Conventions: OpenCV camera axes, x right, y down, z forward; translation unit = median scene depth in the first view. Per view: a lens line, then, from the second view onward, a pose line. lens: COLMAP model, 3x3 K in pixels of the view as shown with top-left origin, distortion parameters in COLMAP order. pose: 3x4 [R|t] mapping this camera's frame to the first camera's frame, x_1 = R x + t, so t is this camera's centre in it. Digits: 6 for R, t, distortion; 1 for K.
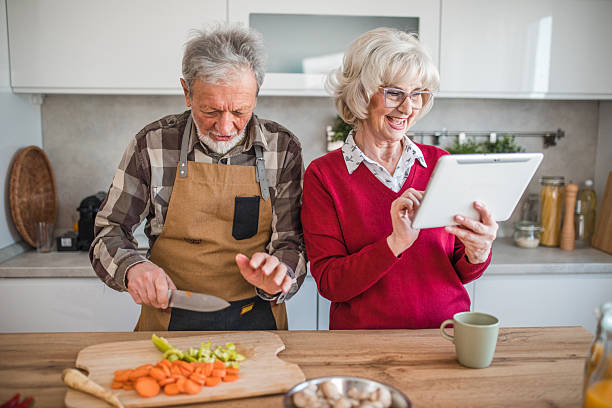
lens RADIAL K [[583.8, 0, 306.0], [0, 583.8, 204.0], [0, 0, 1]] dist [-0.012380, 0.001774]
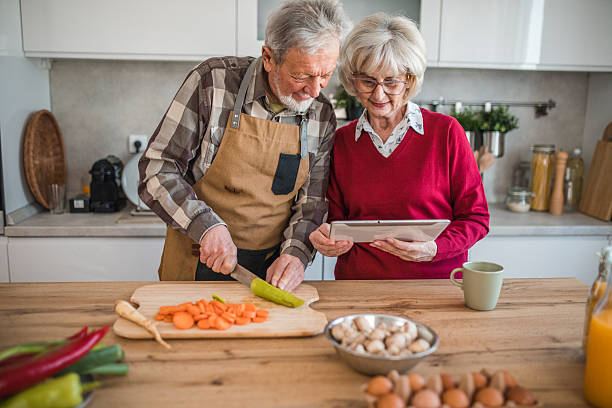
lens RADIAL K [[583.8, 0, 306.0], [0, 583.8, 204.0], [0, 0, 1]] dist [-0.012380, 0.001774]
pose [[0.999491, 0.005938, 0.031352, -0.039727], [-0.007478, 0.998759, 0.049239, 0.011517], [-0.031021, -0.049448, 0.998295, -0.043131]]
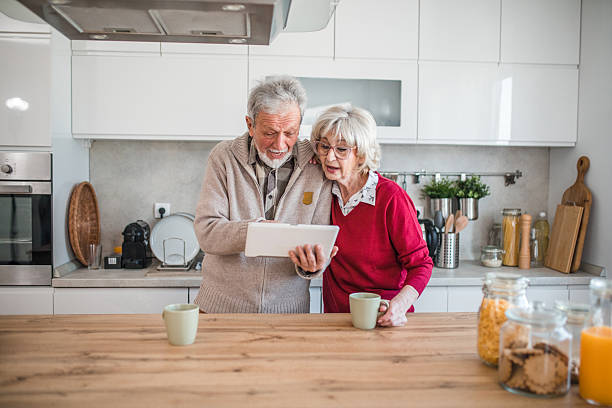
lens RADIAL K [[583.8, 0, 306.0], [0, 583.8, 204.0], [0, 0, 1]] dist [-0.012380, 0.001774]
pose [[0.999773, 0.003317, 0.021052, -0.034178], [-0.001722, 0.997157, -0.075327, 0.037008], [-0.021242, 0.075273, 0.996937, -0.216003]]
